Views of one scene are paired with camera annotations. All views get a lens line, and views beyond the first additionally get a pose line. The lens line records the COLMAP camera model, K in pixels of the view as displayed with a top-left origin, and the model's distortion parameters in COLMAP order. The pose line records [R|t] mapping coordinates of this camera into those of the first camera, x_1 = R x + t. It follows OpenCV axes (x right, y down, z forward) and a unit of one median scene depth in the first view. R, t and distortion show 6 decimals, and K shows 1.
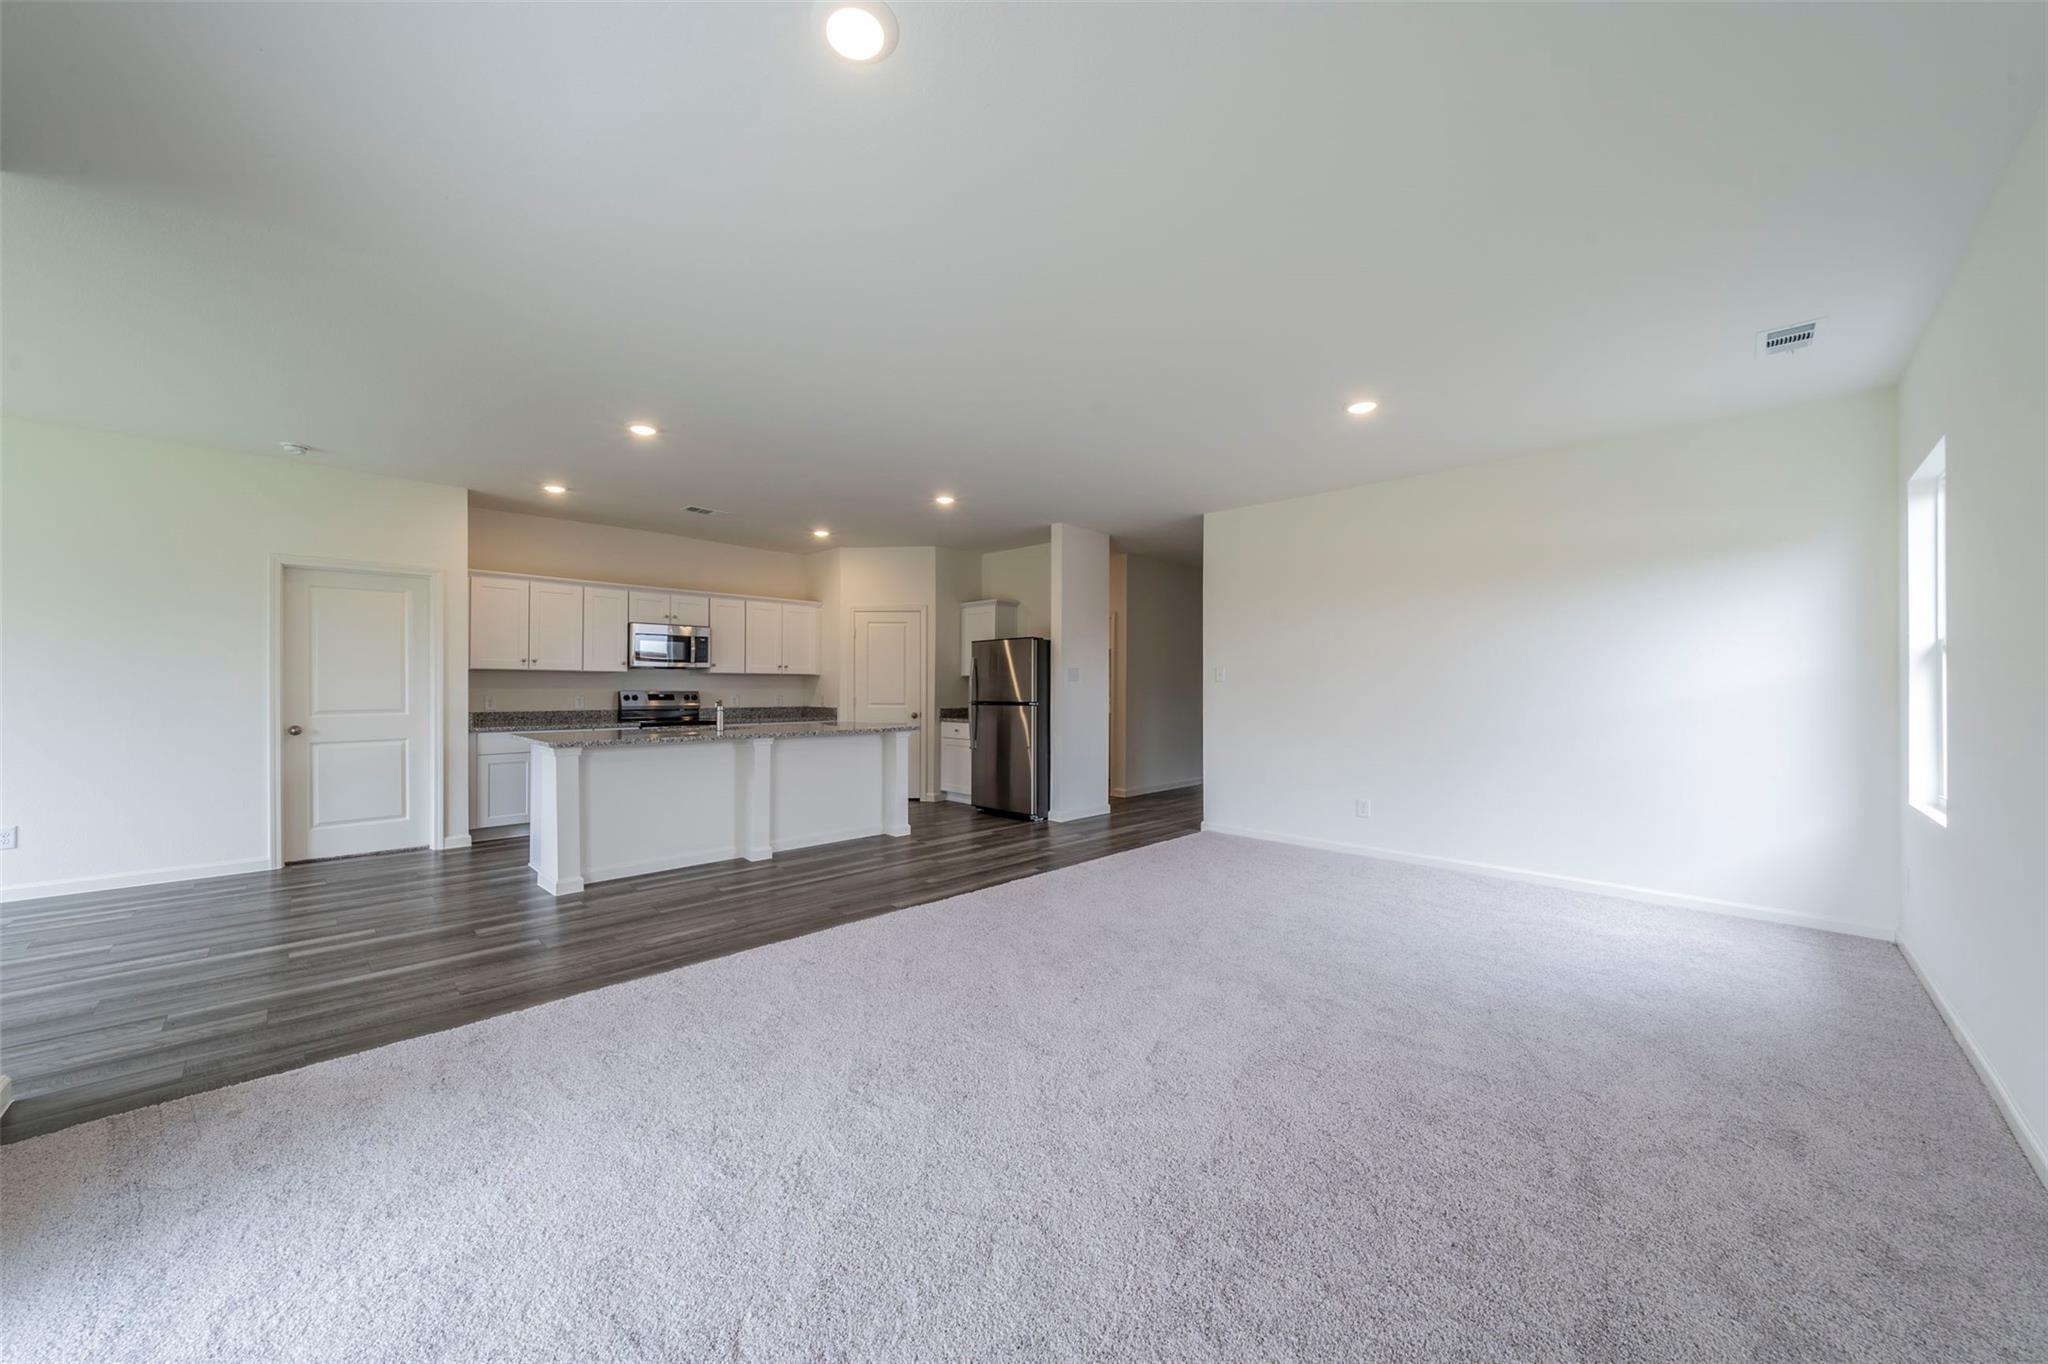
lens RADIAL K [[725.8, 0, 1002.9], [0, 725.8, 680.8], [0, 0, 1]] dist [-0.010784, 0.000109]
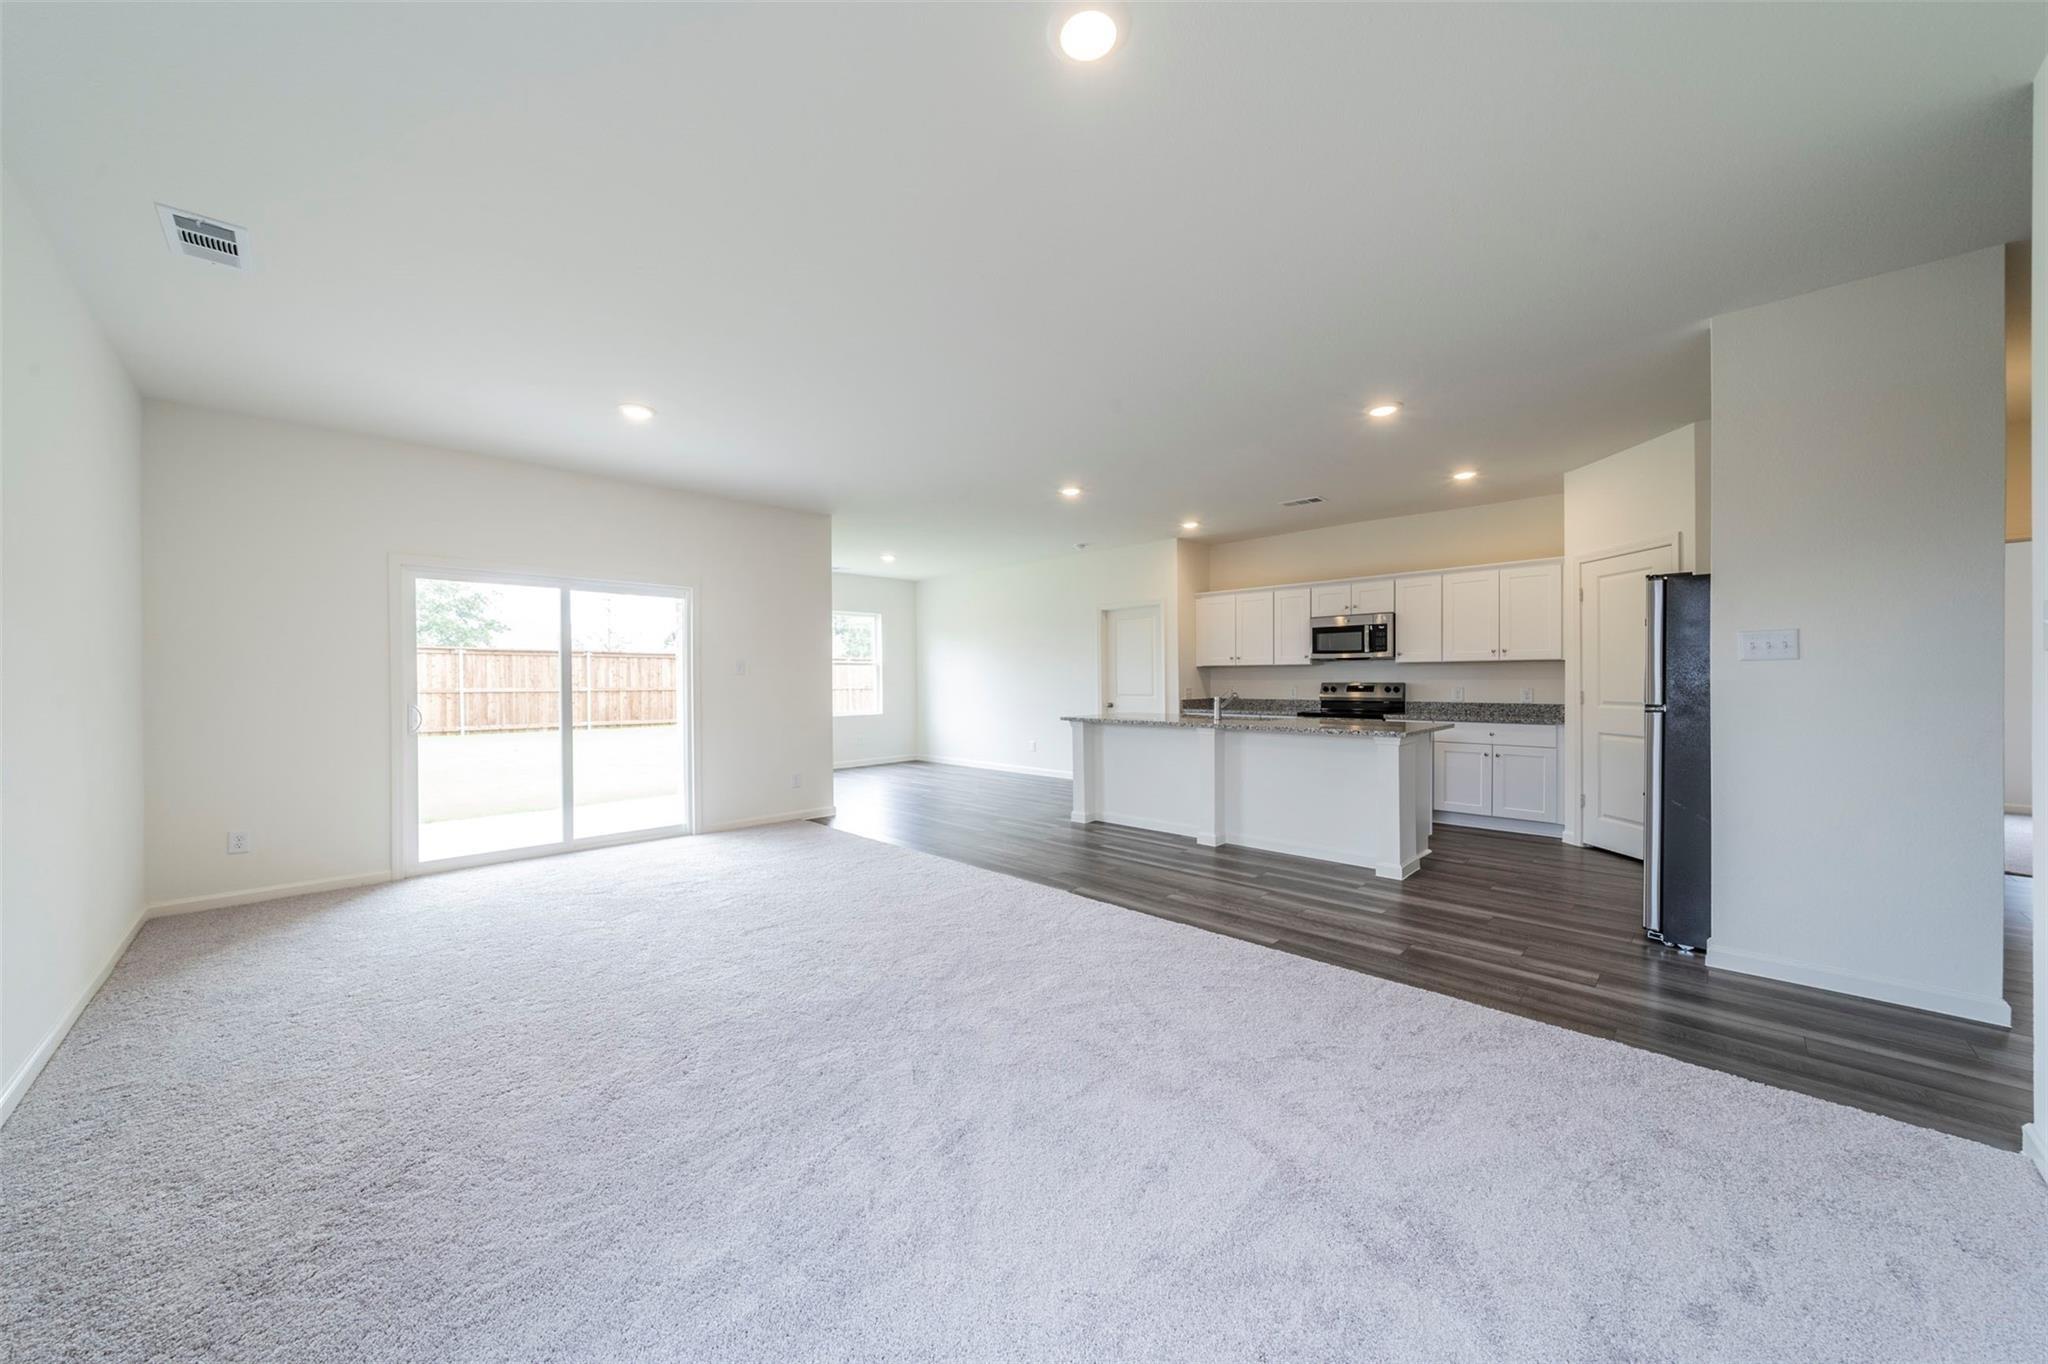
lens RADIAL K [[725.8, 0, 1002.9], [0, 725.8, 680.8], [0, 0, 1]] dist [-0.010784, 0.000109]
pose [[-0.018838, -0.002384, -0.999820, 0.603860], [0.011810, 0.999927, -0.002607, 0.010214], [0.999753, -0.011857, -0.018809, 0.622956]]
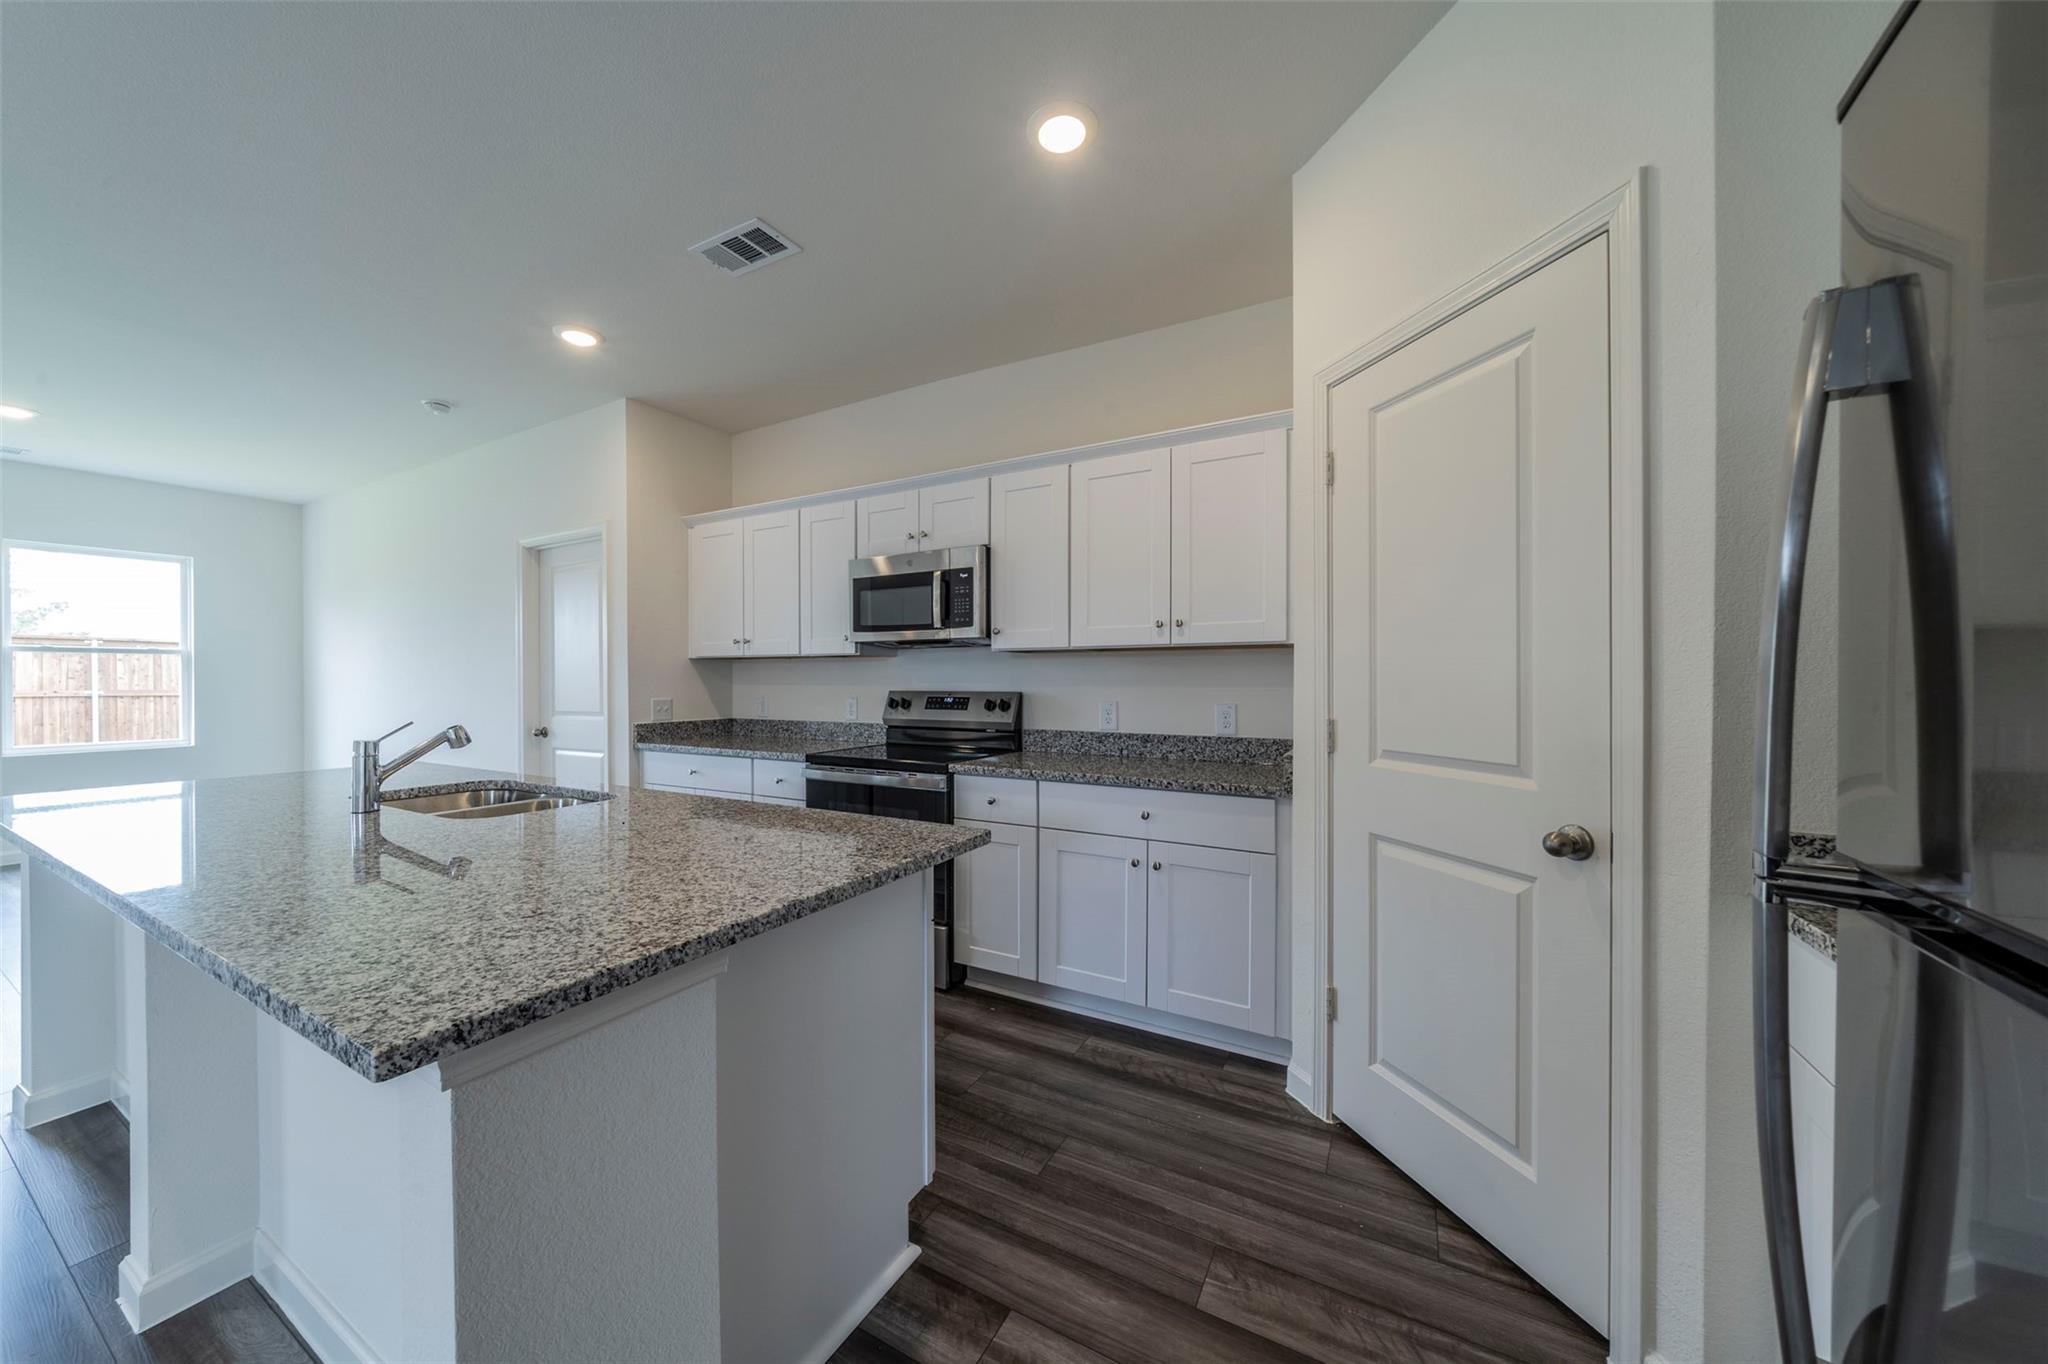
lens RADIAL K [[699.6, 0, 1024.0], [0, 699.6, 682.0], [0, 0, 1]] dist [-0.000161, 0.000001]
pose [[0.274167, -0.001728, -0.961681, 0.004666], [0.008054, 0.999967, 0.000500, 0.009723], [0.961648, -0.007882, 0.274172, 1.071310]]
